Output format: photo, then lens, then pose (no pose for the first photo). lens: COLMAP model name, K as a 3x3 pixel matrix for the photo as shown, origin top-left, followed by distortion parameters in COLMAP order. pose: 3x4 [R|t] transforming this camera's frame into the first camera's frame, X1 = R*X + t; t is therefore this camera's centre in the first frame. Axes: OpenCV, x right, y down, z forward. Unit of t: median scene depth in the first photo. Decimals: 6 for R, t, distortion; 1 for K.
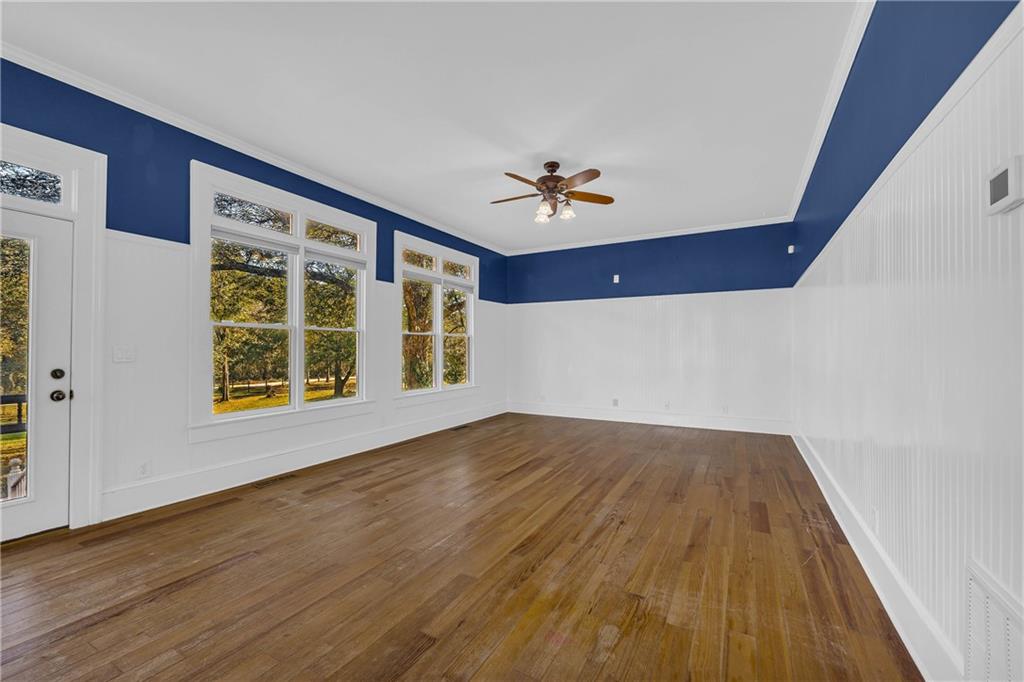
lens RADIAL K [[420.6, 0, 515.7], [0, 420.6, 347.4], [0, 0, 1]] dist [-0.002143, -0.000001]
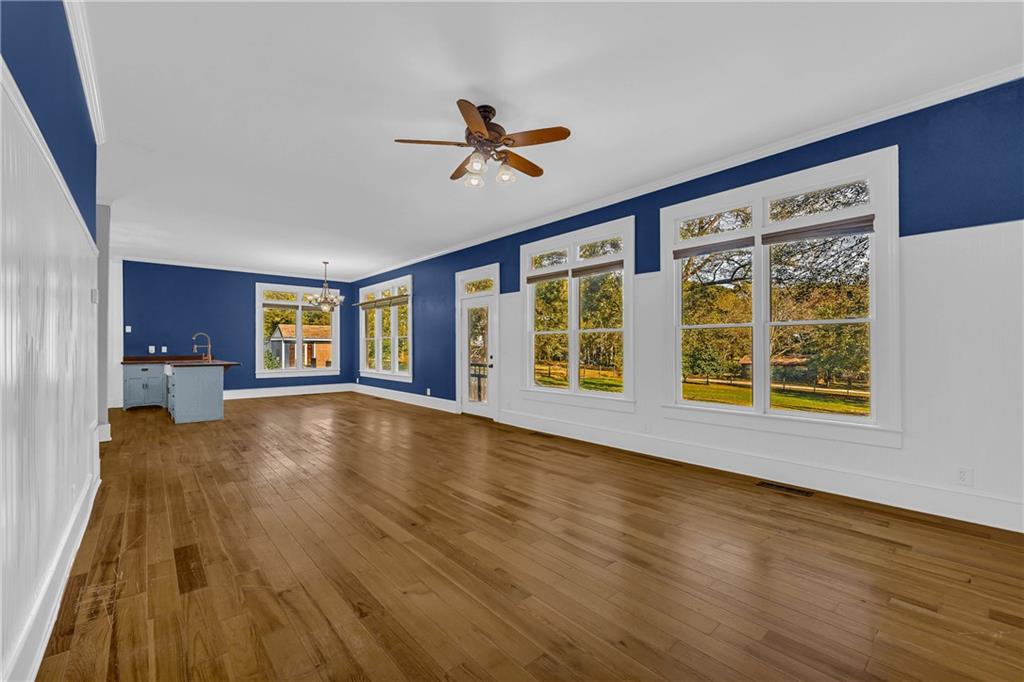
lens RADIAL K [[404.1, 0, 511.6], [0, 404.1, 347.8], [0, 0, 1]] dist [-0.009683, 0.000161]
pose [[-0.332599, -0.000591, -0.943068, 0.963789], [-0.000877, 1.000000, -0.000317, 0.007319], [0.943068, 0.000722, -0.332599, 1.613219]]
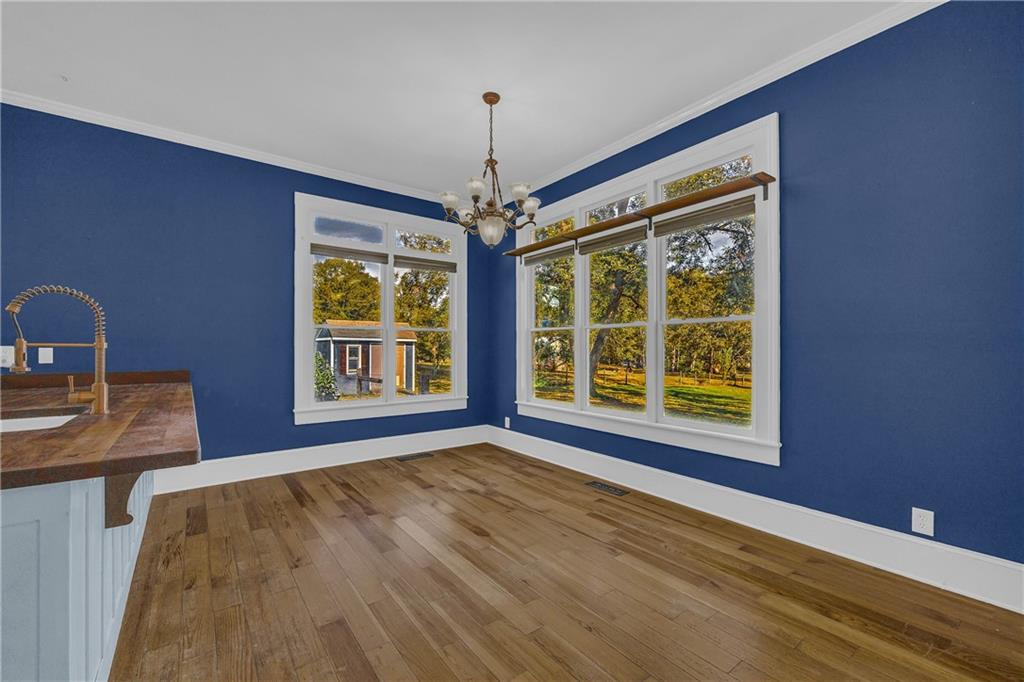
lens RADIAL K [[420.6, 0, 515.7], [0, 420.6, 347.4], [0, 0, 1]] dist [-0.002143, -0.000001]
pose [[-0.412244, -0.006853, -0.911048, 0.855341], [-0.002315, 0.999976, -0.006475, 0.007071], [0.911071, -0.000560, -0.412250, 1.476027]]
